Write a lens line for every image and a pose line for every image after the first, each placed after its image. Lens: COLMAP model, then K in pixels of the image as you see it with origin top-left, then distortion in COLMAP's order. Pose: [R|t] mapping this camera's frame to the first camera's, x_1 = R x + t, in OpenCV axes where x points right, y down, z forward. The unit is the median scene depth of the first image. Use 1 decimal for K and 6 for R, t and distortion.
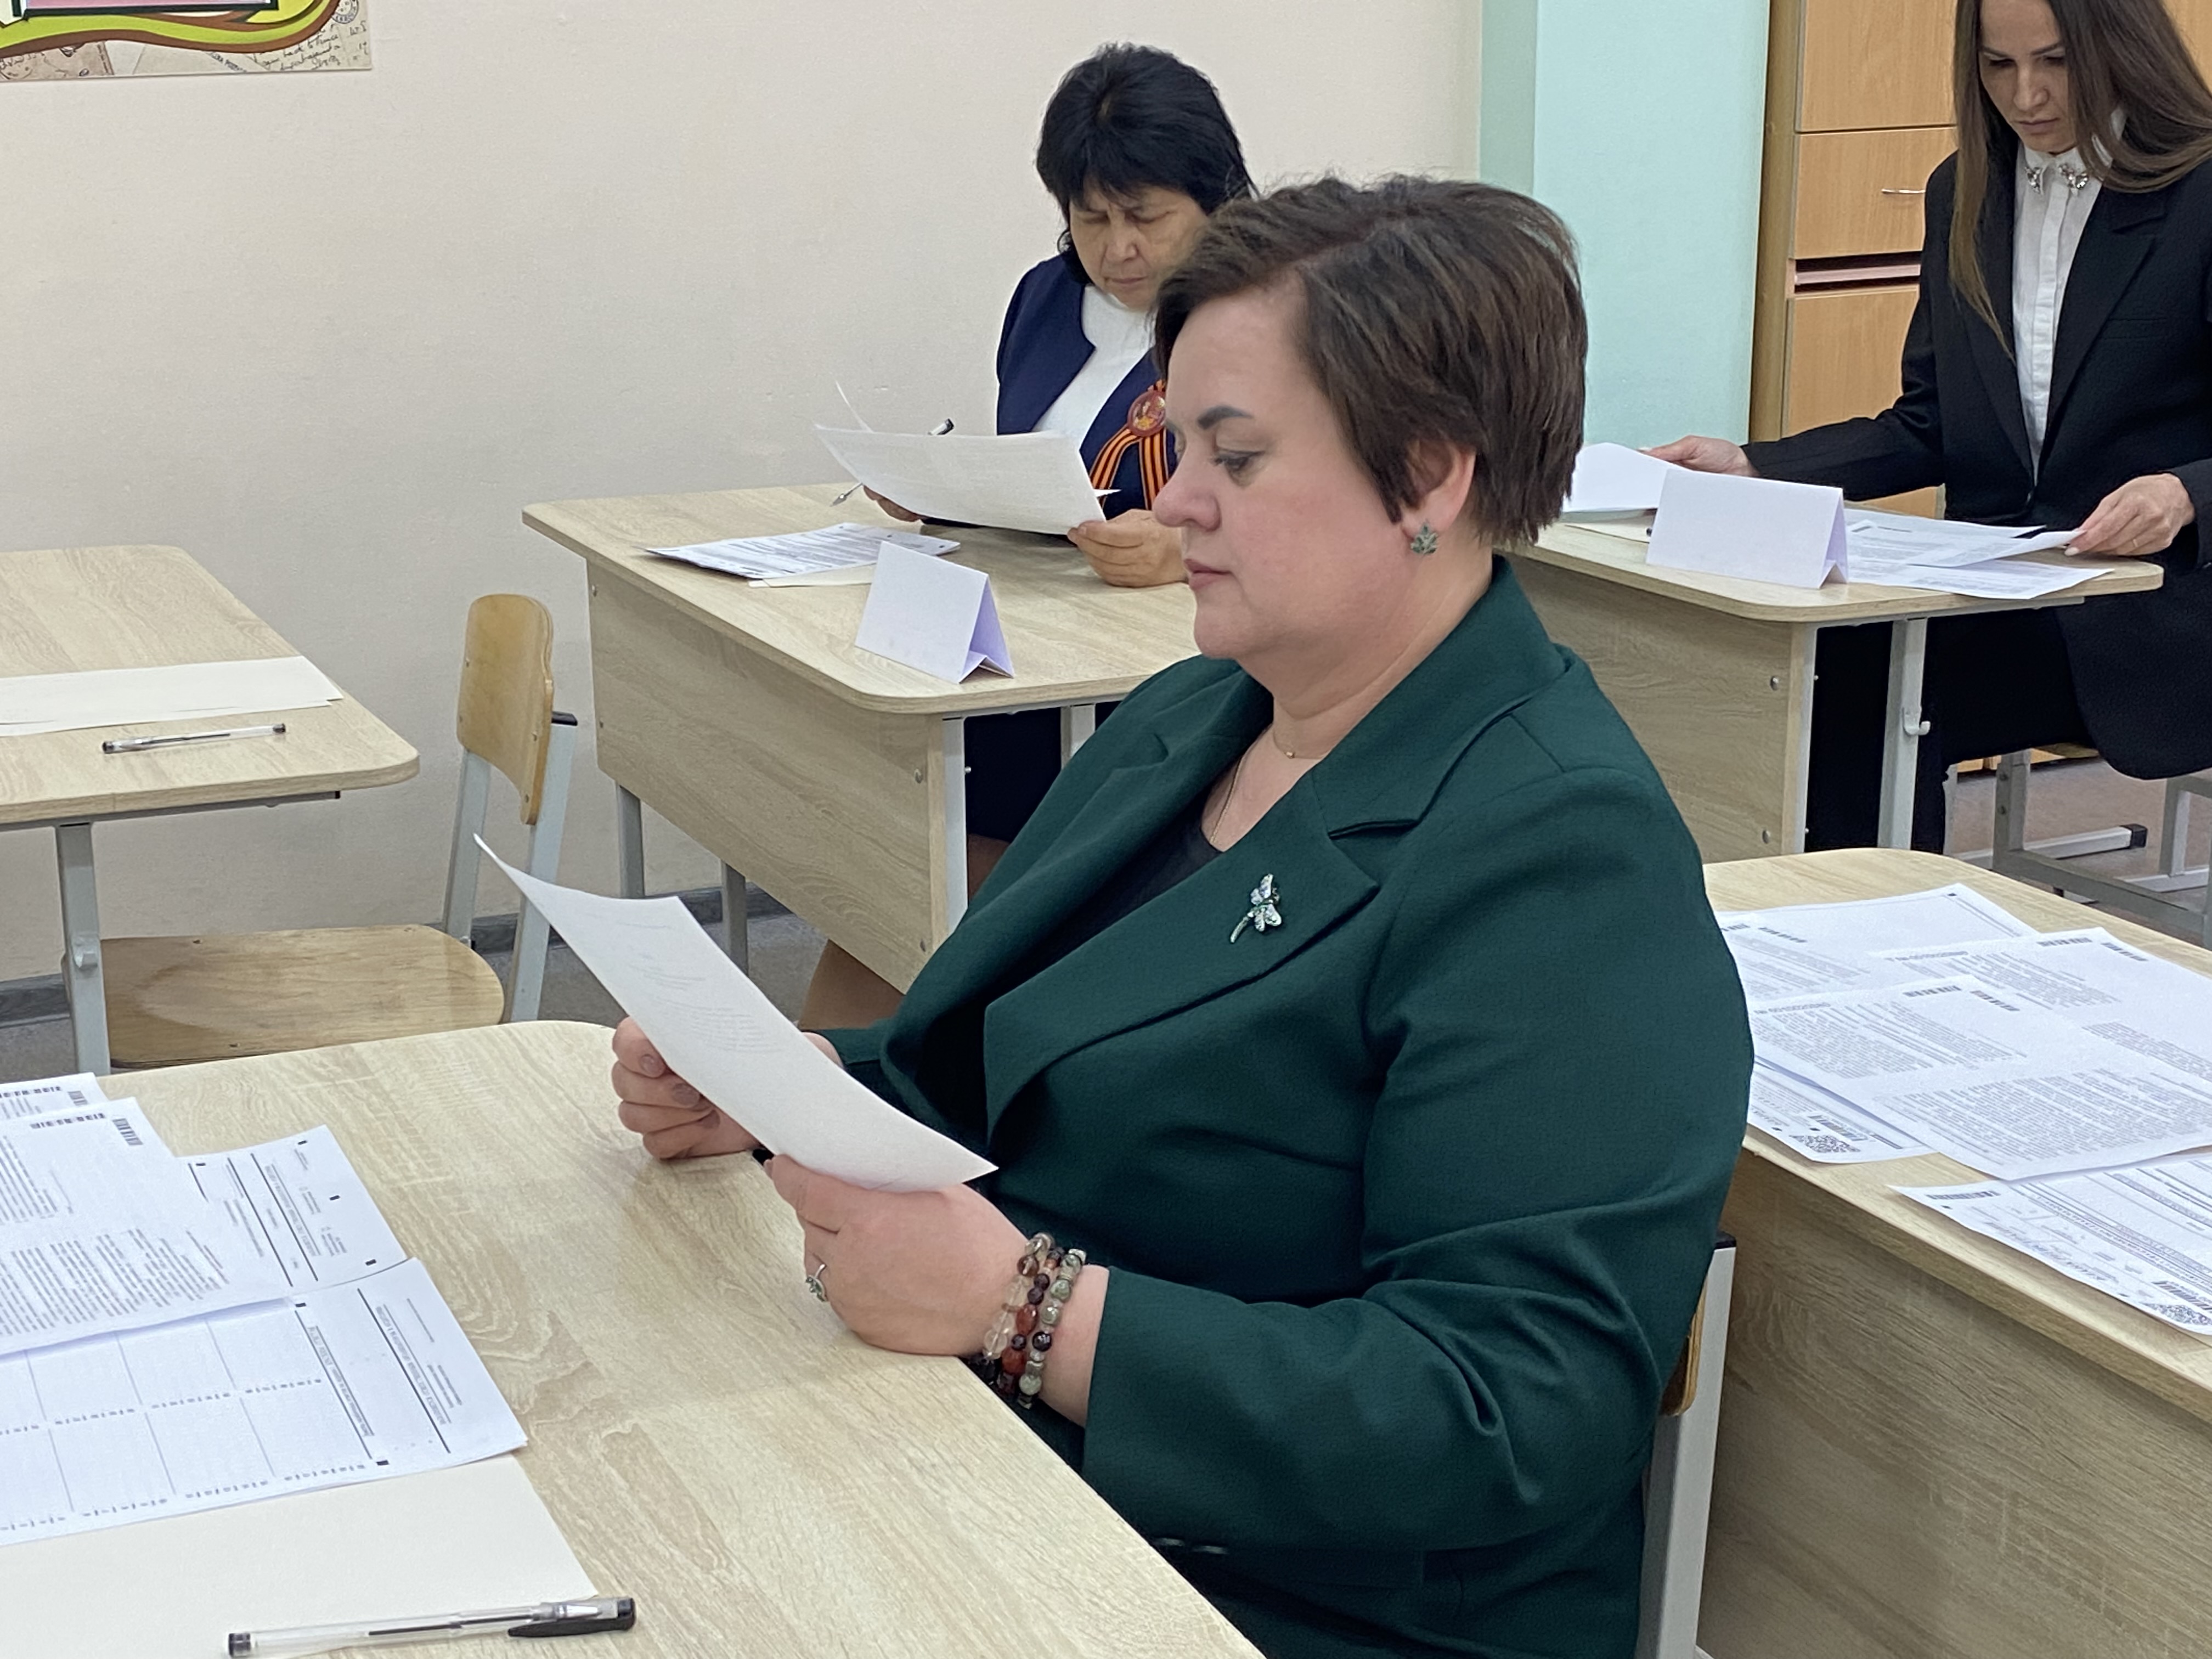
lens RADIAL K [[3098.8, 0, 1068.7], [0, 3098.8, 815.3], [0, 0, 1]] dist [0.214595, -0.645443]
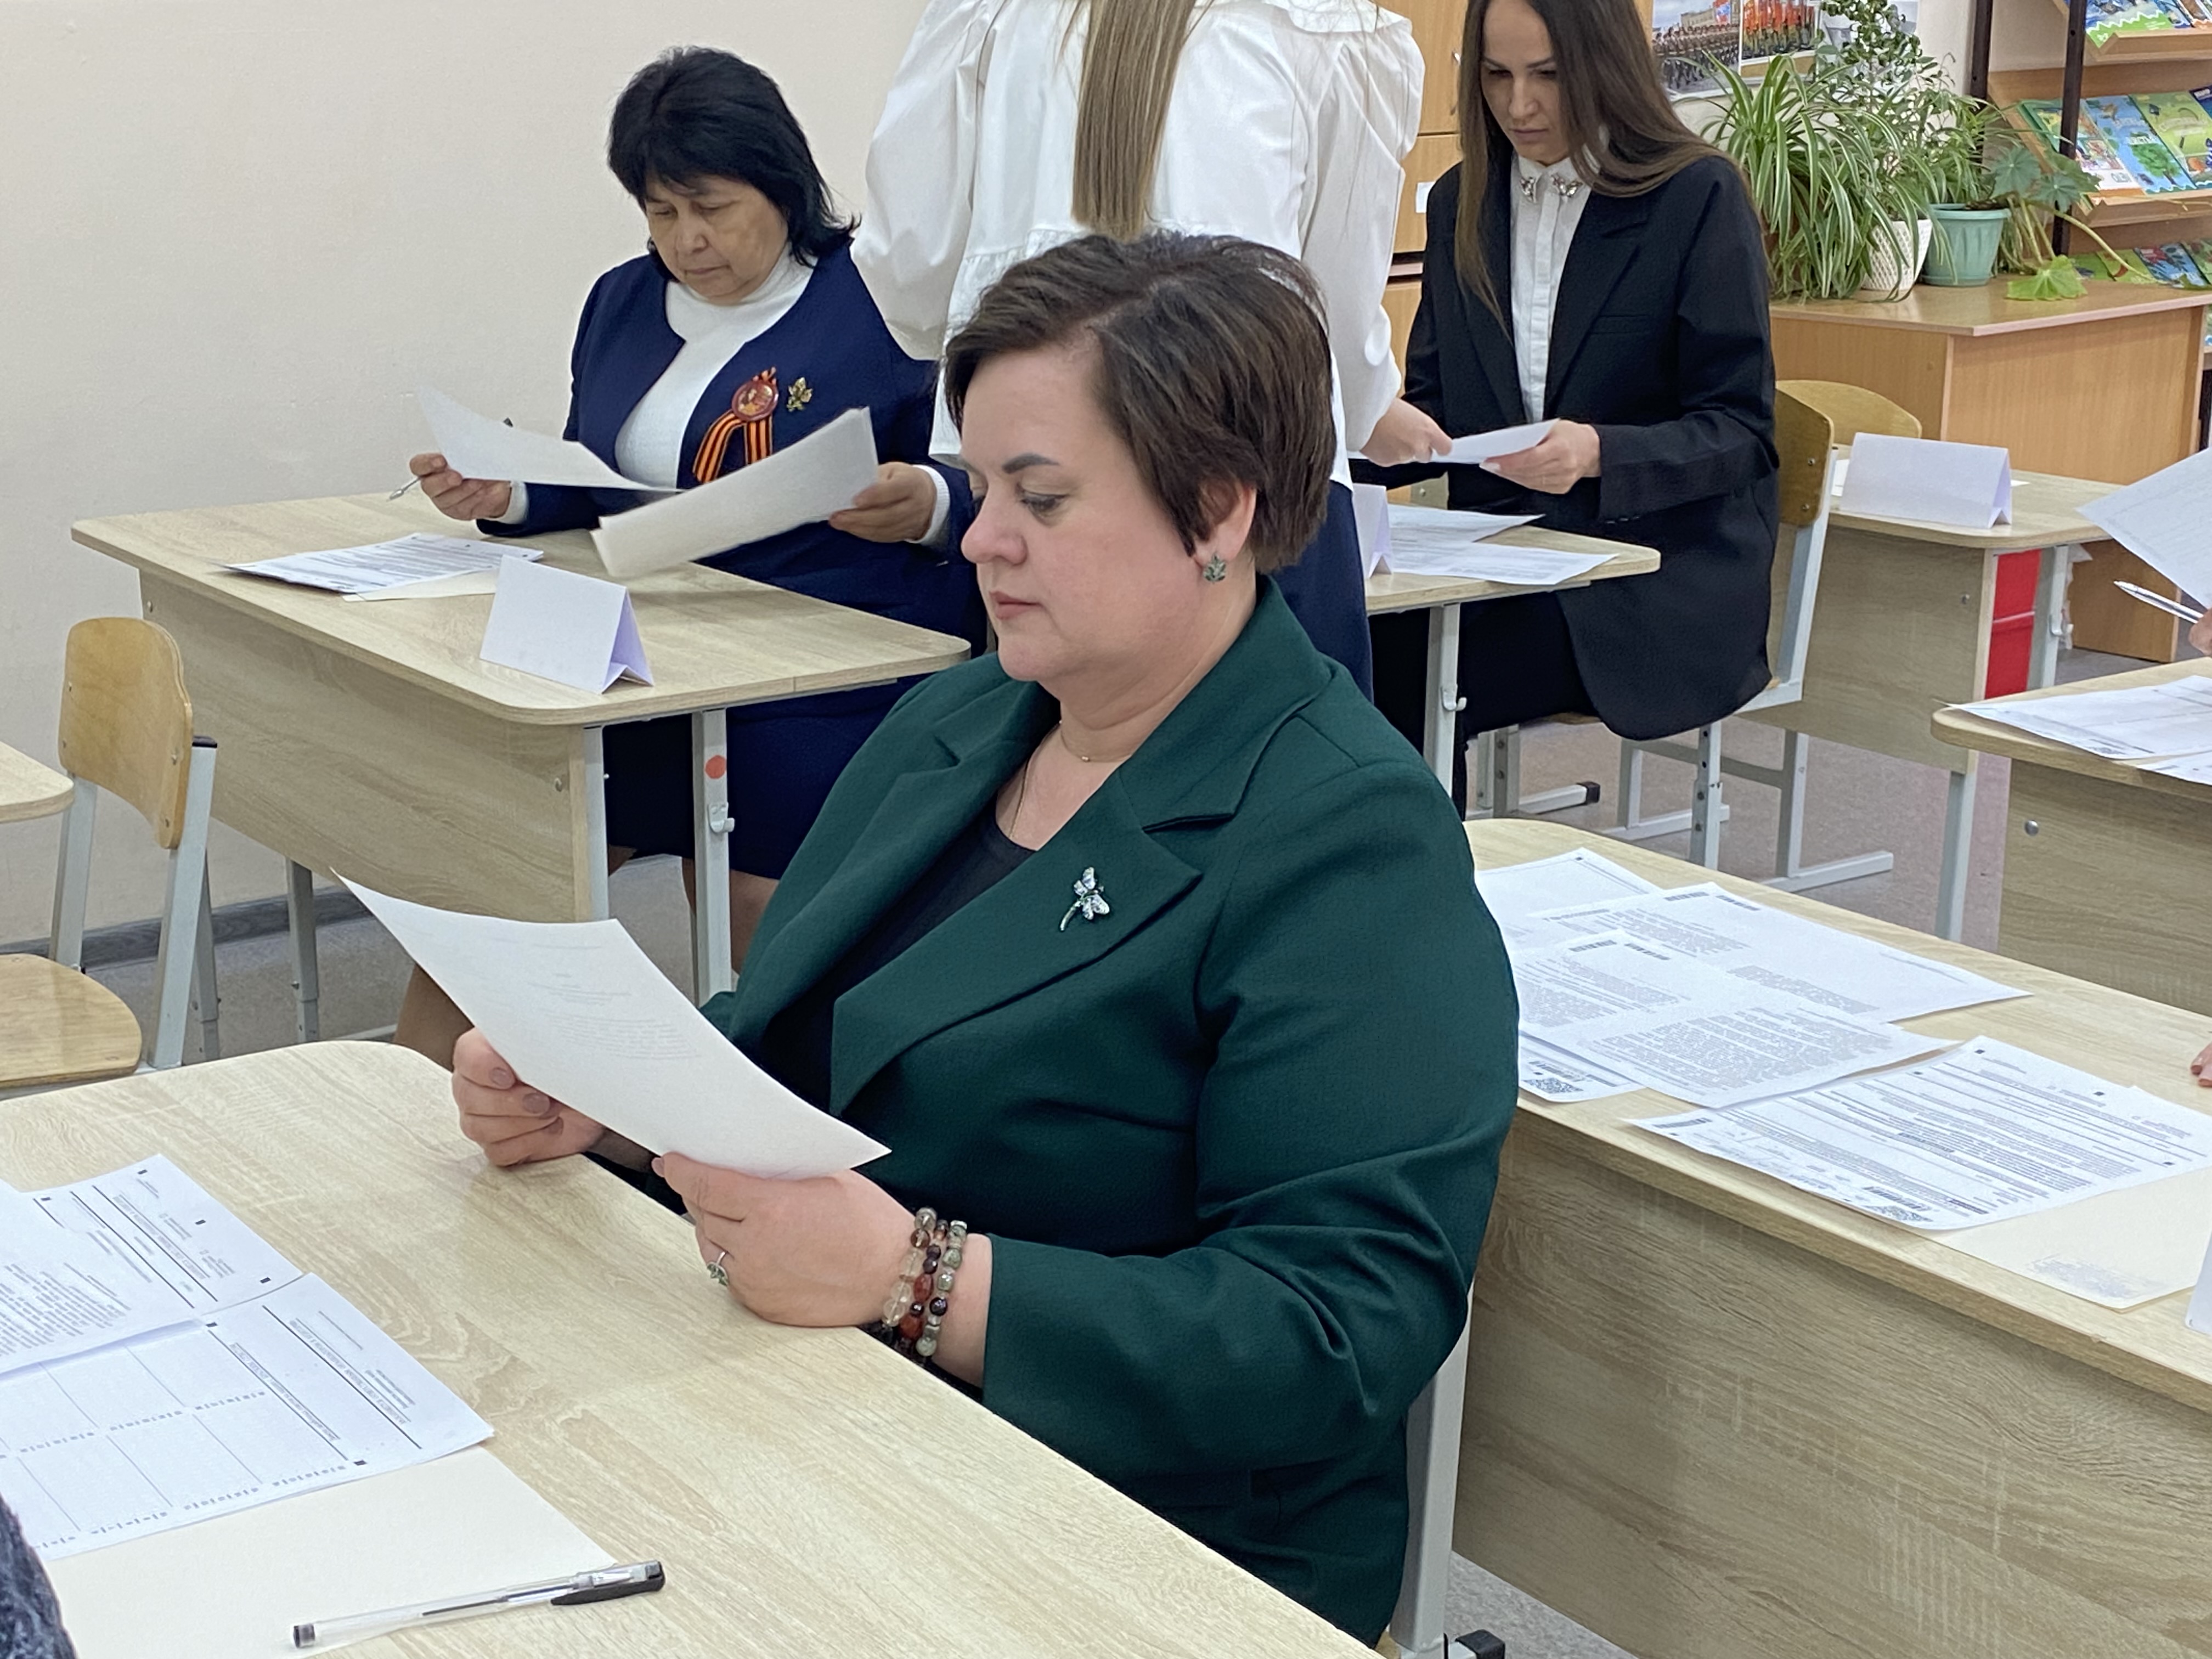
lens RADIAL K [[3098.8, 0, 1068.7], [0, 3098.8, 815.3], [0, 0, 1]] dist [0.214595, -0.645443]
pose [[0.980091, -0.040462, 0.194382, -0.151468], [0.039271, 0.999179, 0.009979, -0.011284], [-0.194627, -0.002147, 0.980875, -0.072467]]
